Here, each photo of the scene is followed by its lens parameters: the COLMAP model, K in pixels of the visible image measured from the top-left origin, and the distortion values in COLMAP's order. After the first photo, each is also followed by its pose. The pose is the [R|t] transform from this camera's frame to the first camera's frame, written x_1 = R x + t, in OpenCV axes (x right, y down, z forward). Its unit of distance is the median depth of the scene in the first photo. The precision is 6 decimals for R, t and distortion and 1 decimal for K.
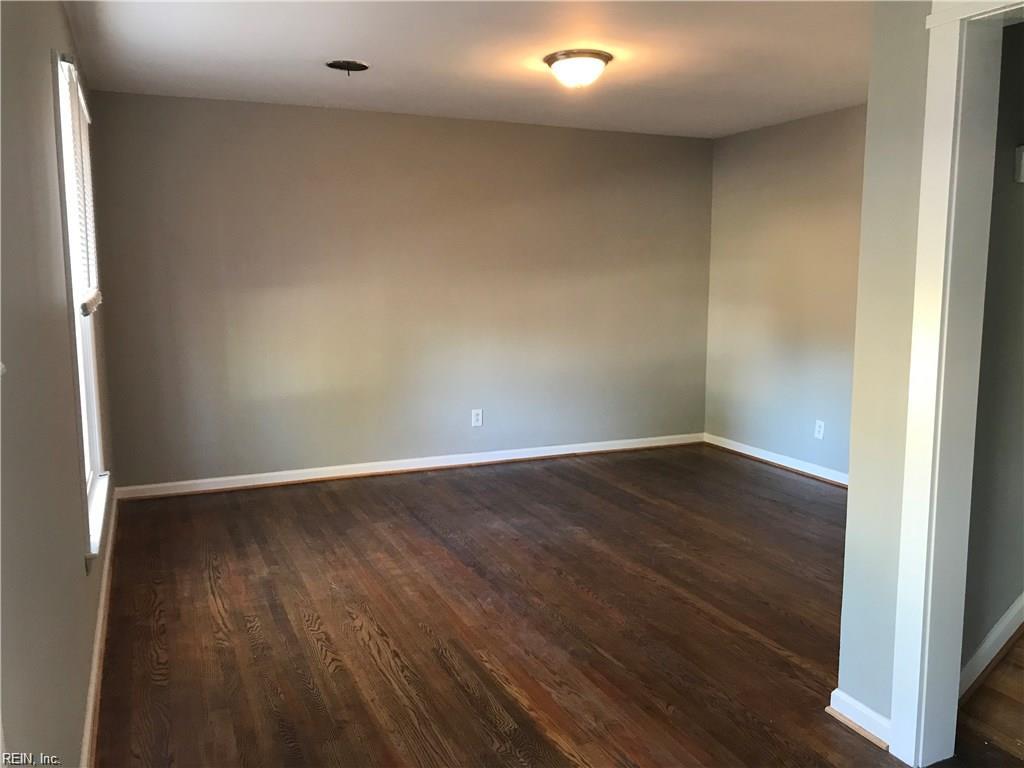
lens RADIAL K [[854.2, 0, 509.8], [0, 854.2, 385.4], [0, 0, 1]] dist [0.033239, 0.004081]
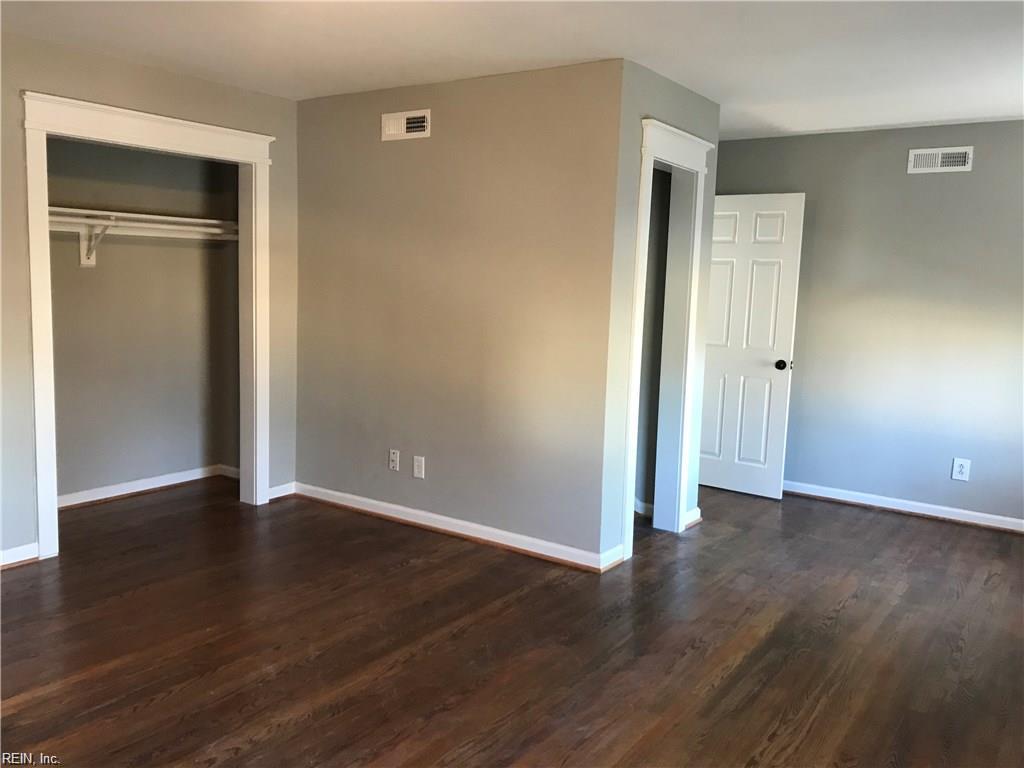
lens RADIAL K [[854.2, 0, 509.3], [0, 854.2, 379.9], [0, 0, 1]] dist [0.033239, 0.004081]
pose [[-0.535301, -0.121063, 0.835941, -0.628383], [0.074736, 0.979005, 0.189640, -0.212293], [-0.841349, 0.163989, -0.515015, 1.496856]]
